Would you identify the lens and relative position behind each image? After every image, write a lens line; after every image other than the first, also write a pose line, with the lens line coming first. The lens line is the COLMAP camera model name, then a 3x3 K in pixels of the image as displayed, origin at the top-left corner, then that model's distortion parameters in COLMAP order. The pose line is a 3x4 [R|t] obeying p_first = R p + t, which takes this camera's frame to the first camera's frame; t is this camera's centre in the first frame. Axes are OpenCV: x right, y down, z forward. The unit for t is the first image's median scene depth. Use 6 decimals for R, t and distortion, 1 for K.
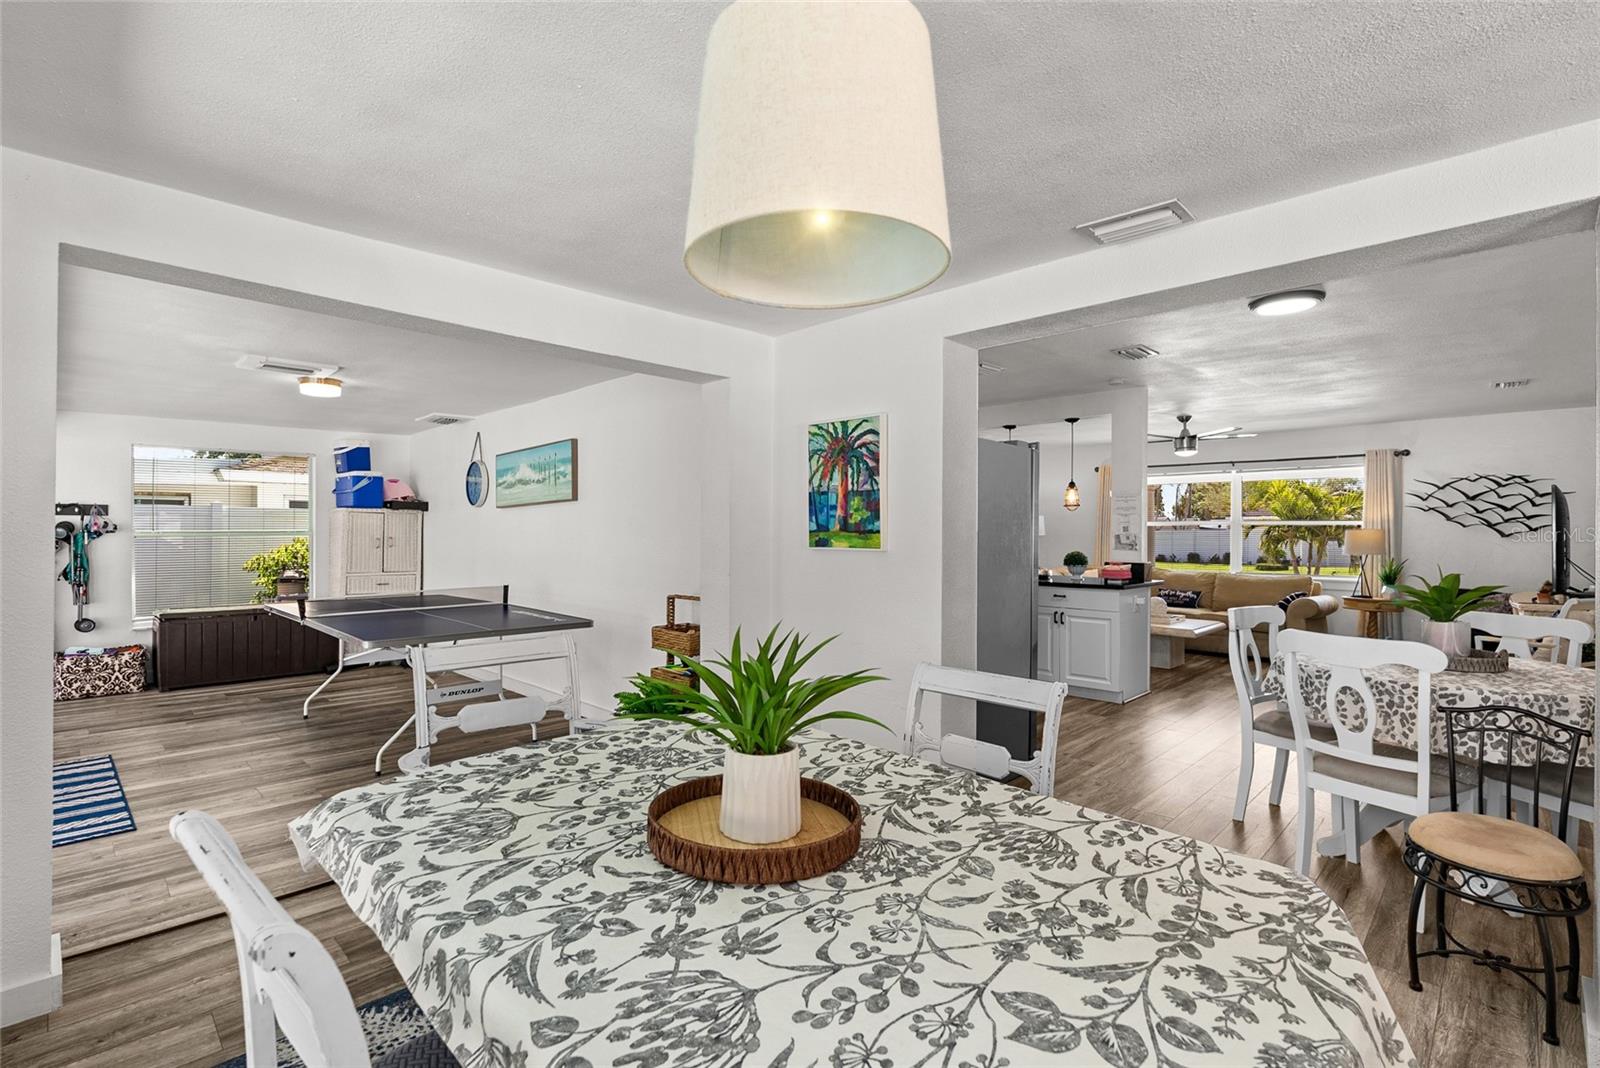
lens RADIAL K [[725.7, 0, 807.4], [0, 725.7, 537.8], [0, 0, 1]] dist [-0.008225, 0.003540]
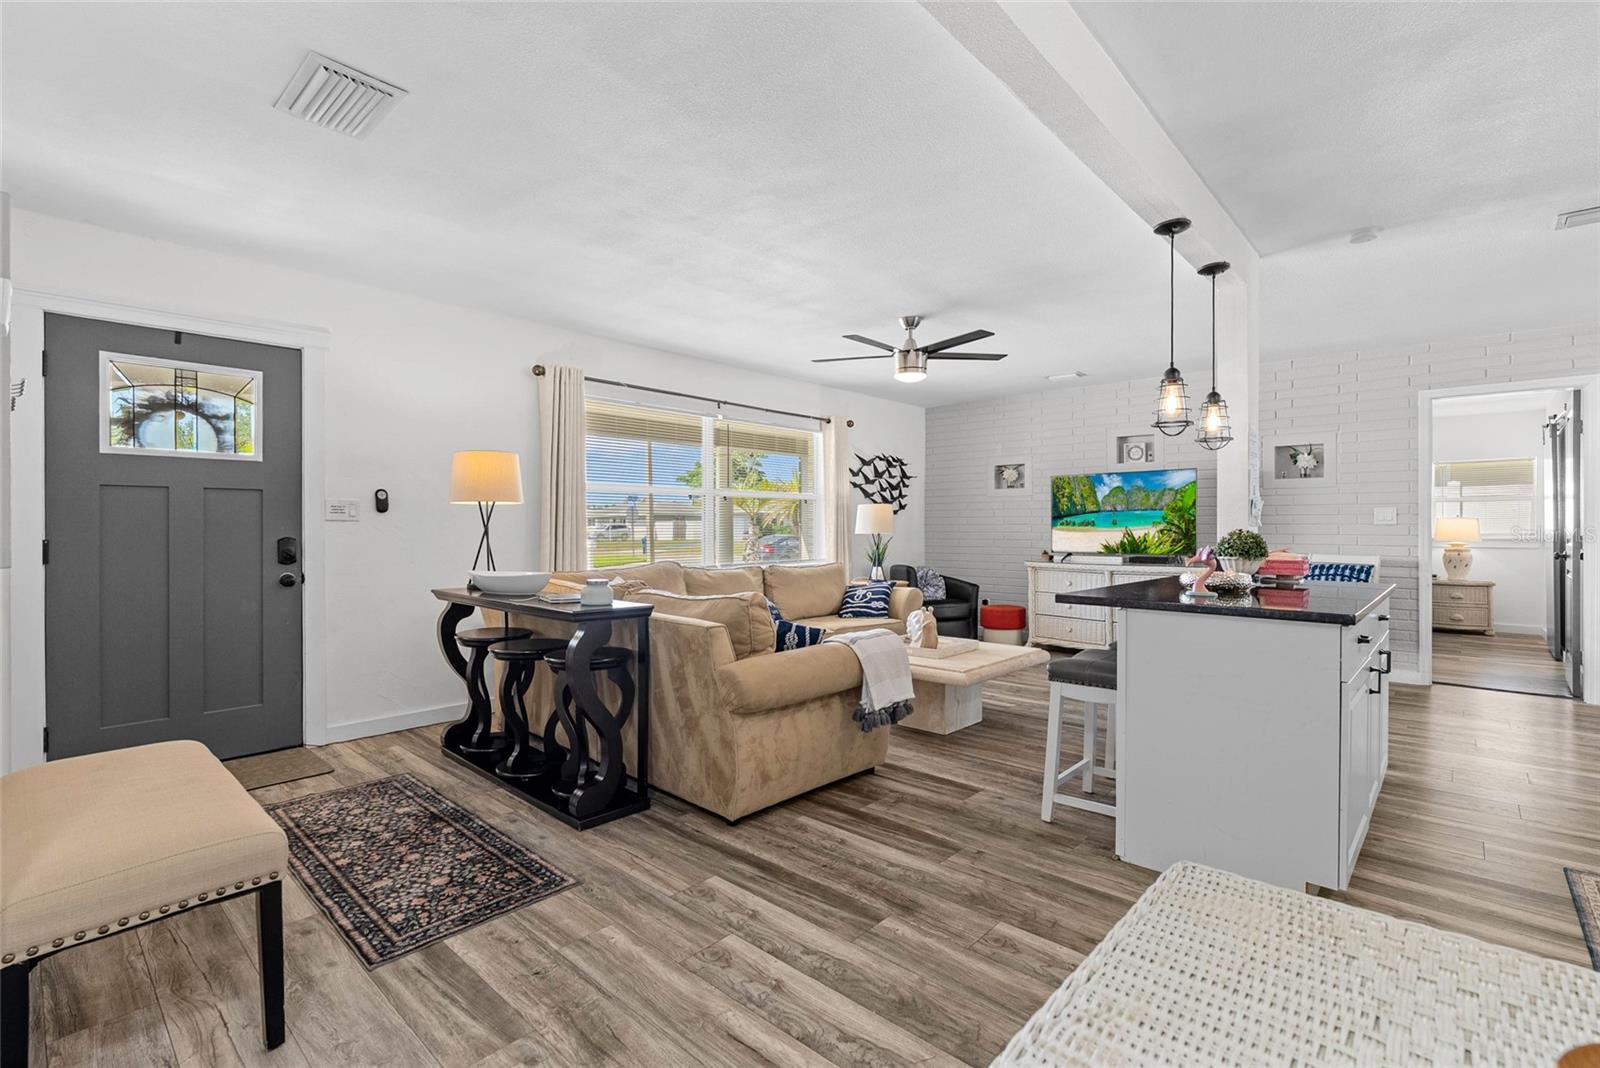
lens RADIAL K [[725.7, 0, 788.8], [0, 725.7, 522.6], [0, 0, 1]] dist [-0.008225, 0.003540]
pose [[-0.022452, 0.000042, 0.999748, -0.113778], [0.005487, 0.999985, 0.000082, 0.010870], [-0.999733, 0.005487, -0.022452, 1.153028]]
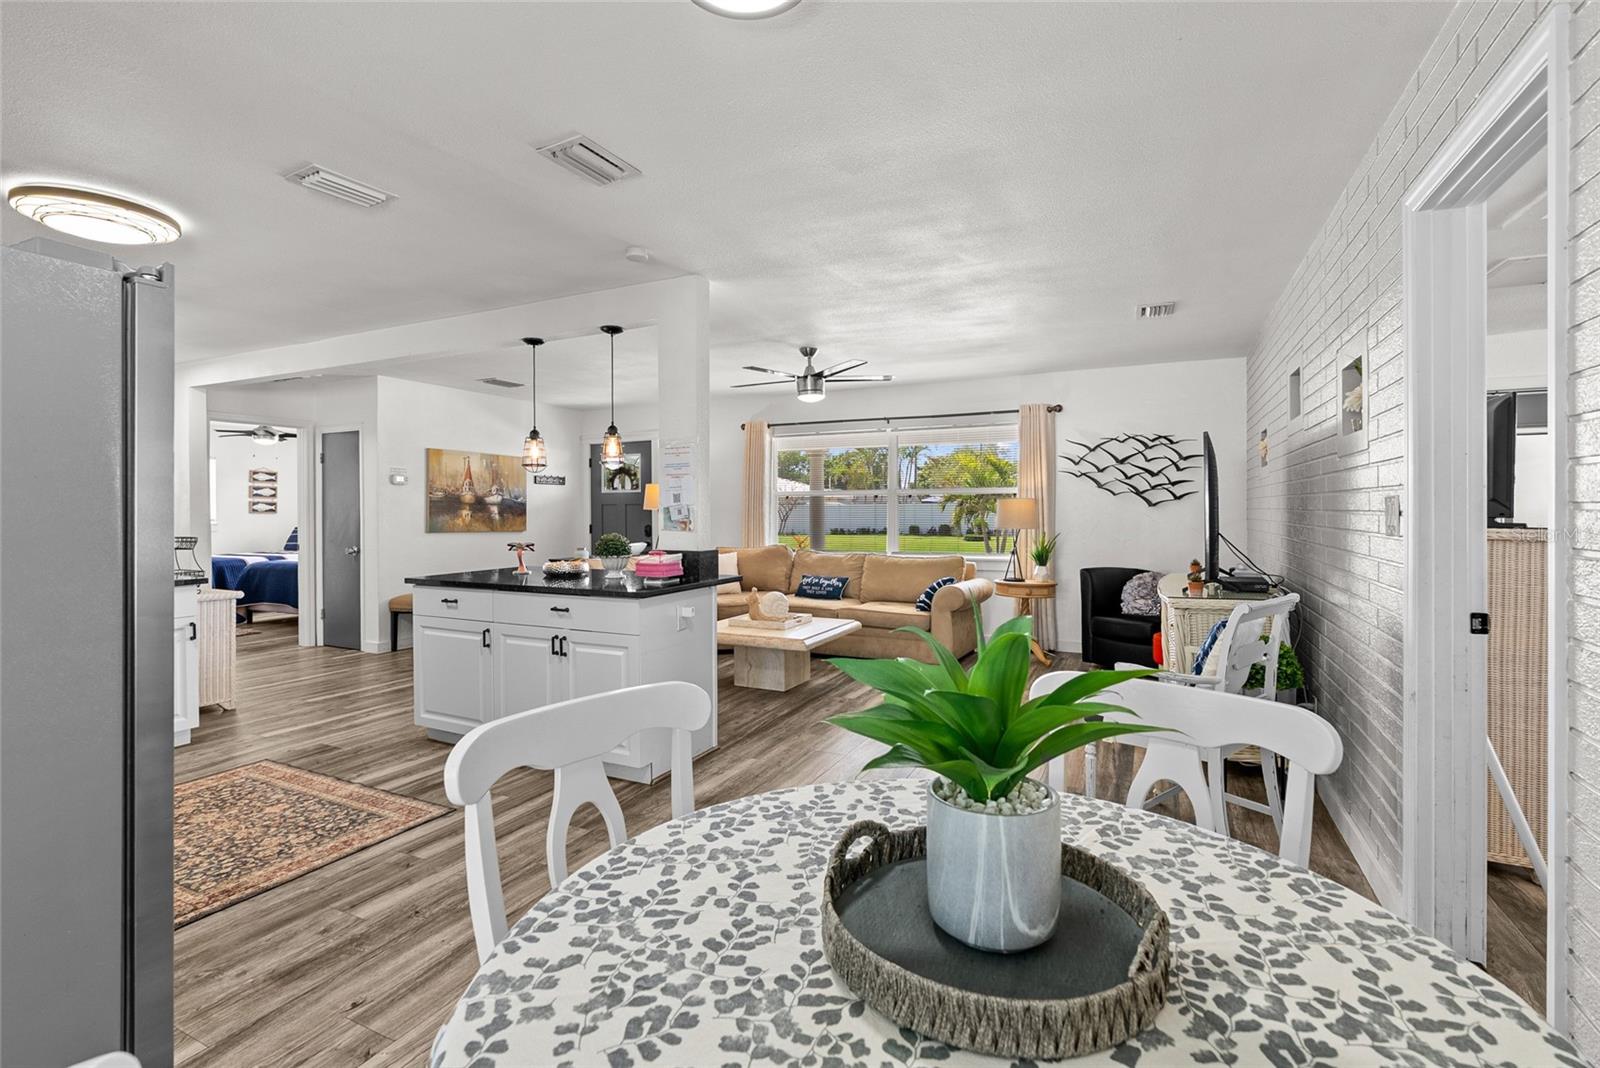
lens RADIAL K [[725.7, 0, 806.5], [0, 725.7, 519.6], [0, 0, 1]] dist [-0.008225, 0.003540]
pose [[0.948035, -0.013455, 0.317882, 0.286037], [0.010820, 0.999891, 0.010052, 0.001664], [-0.317983, -0.006090, 0.948077, 0.297080]]
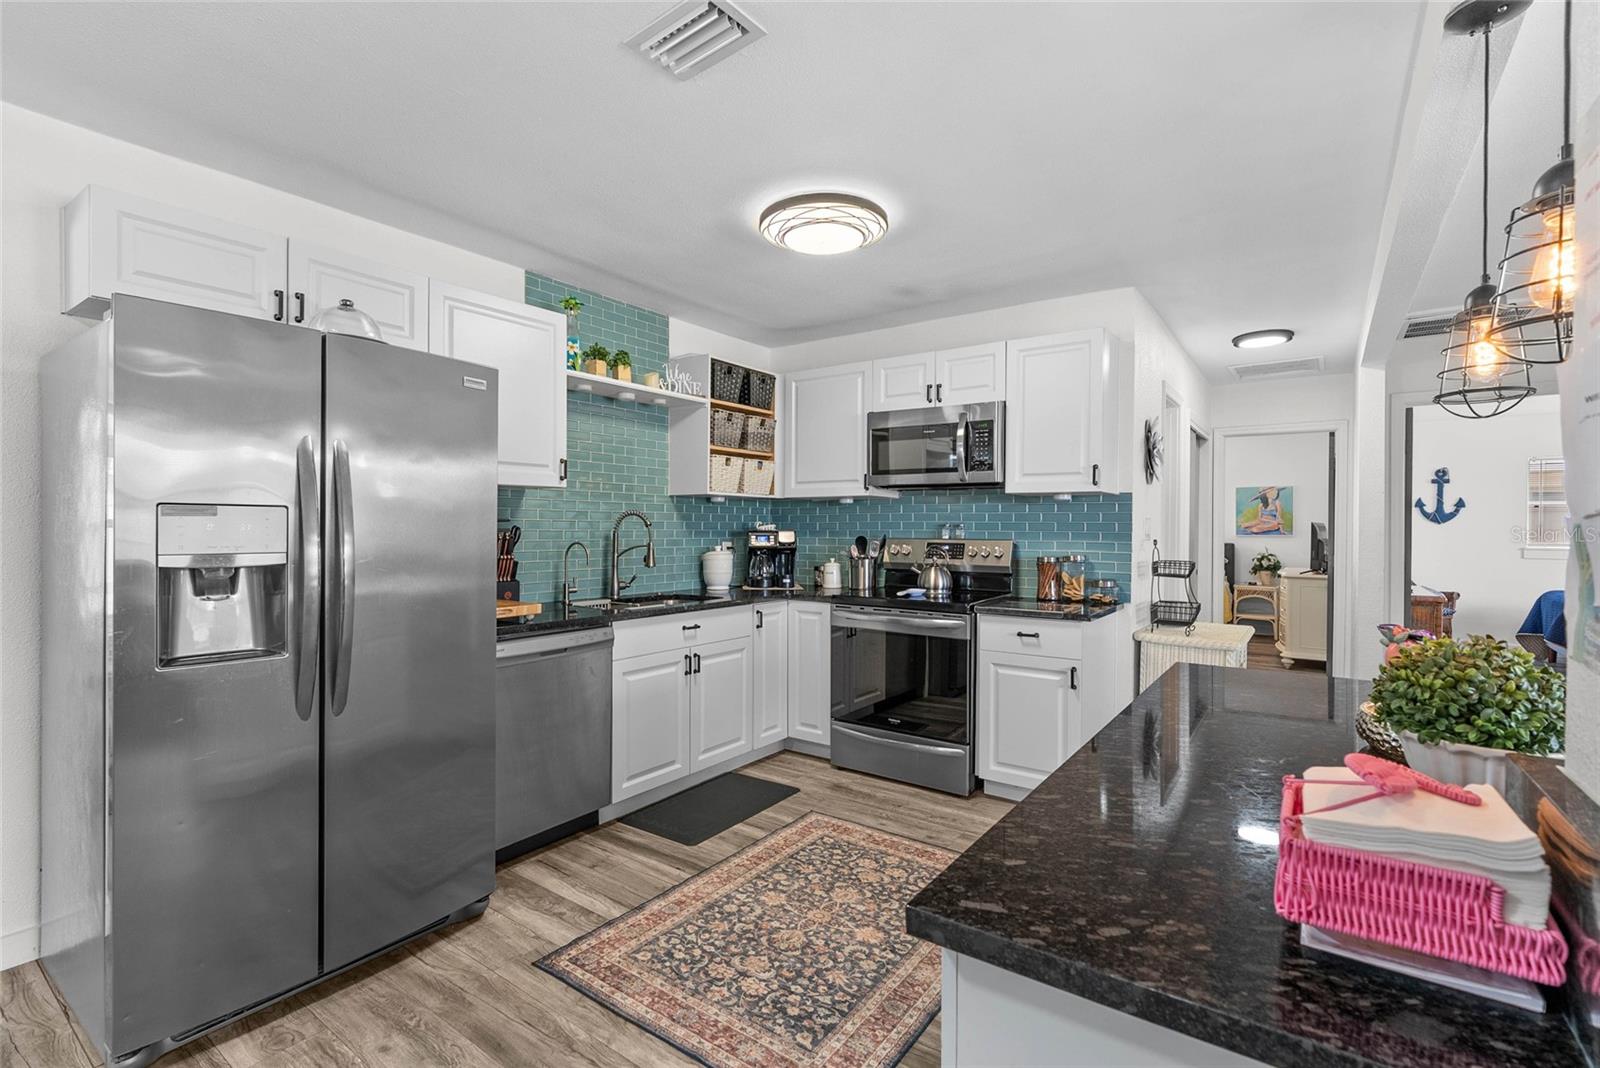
lens RADIAL K [[725.7, 0, 797.7], [0, 725.7, 534.0], [0, 0, 1]] dist [-0.008225, 0.003540]
pose [[0.146565, 0.006495, -0.989180, 0.429299], [-0.011861, 0.999918, 0.004808, -0.001055], [0.989130, 0.011028, 0.146630, 0.733173]]
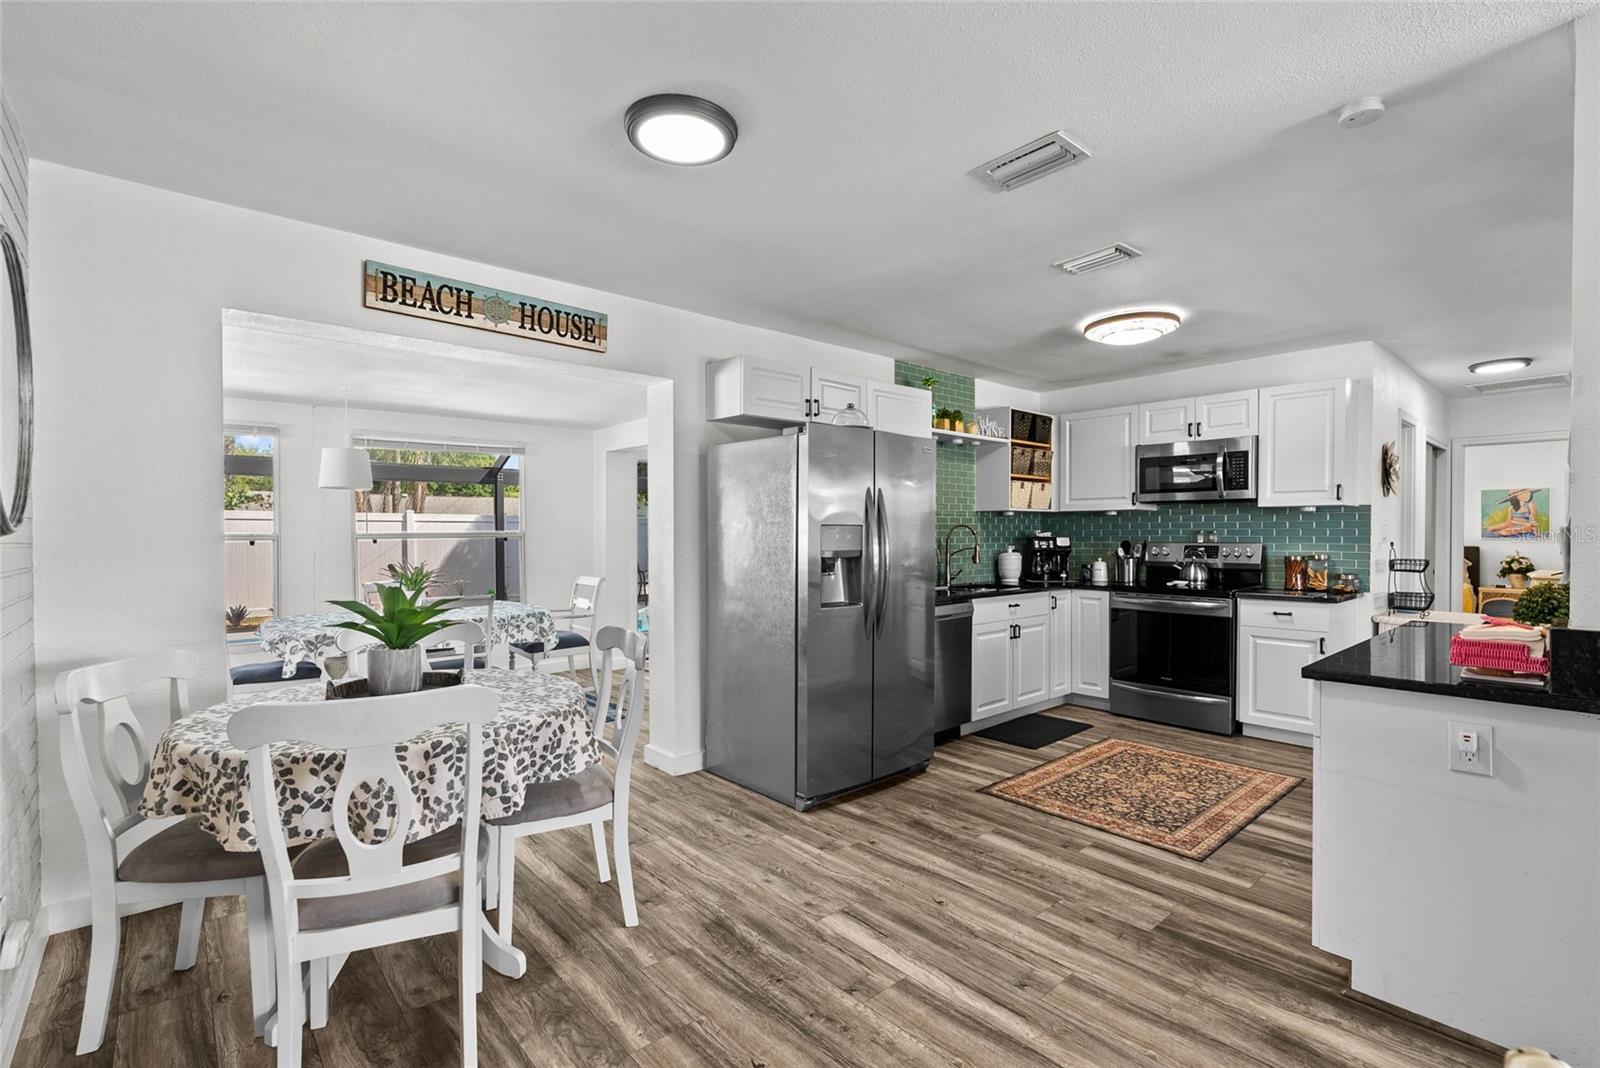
lens RADIAL K [[725.7, 0, 797.3], [0, 725.7, 546.3], [0, 0, 1]] dist [-0.008225, 0.003540]
pose [[-0.075585, 0.014788, -0.997030, 0.635586], [-0.005008, 0.999872, 0.015209, -0.000968], [0.997127, 0.006143, -0.075501, 0.583079]]
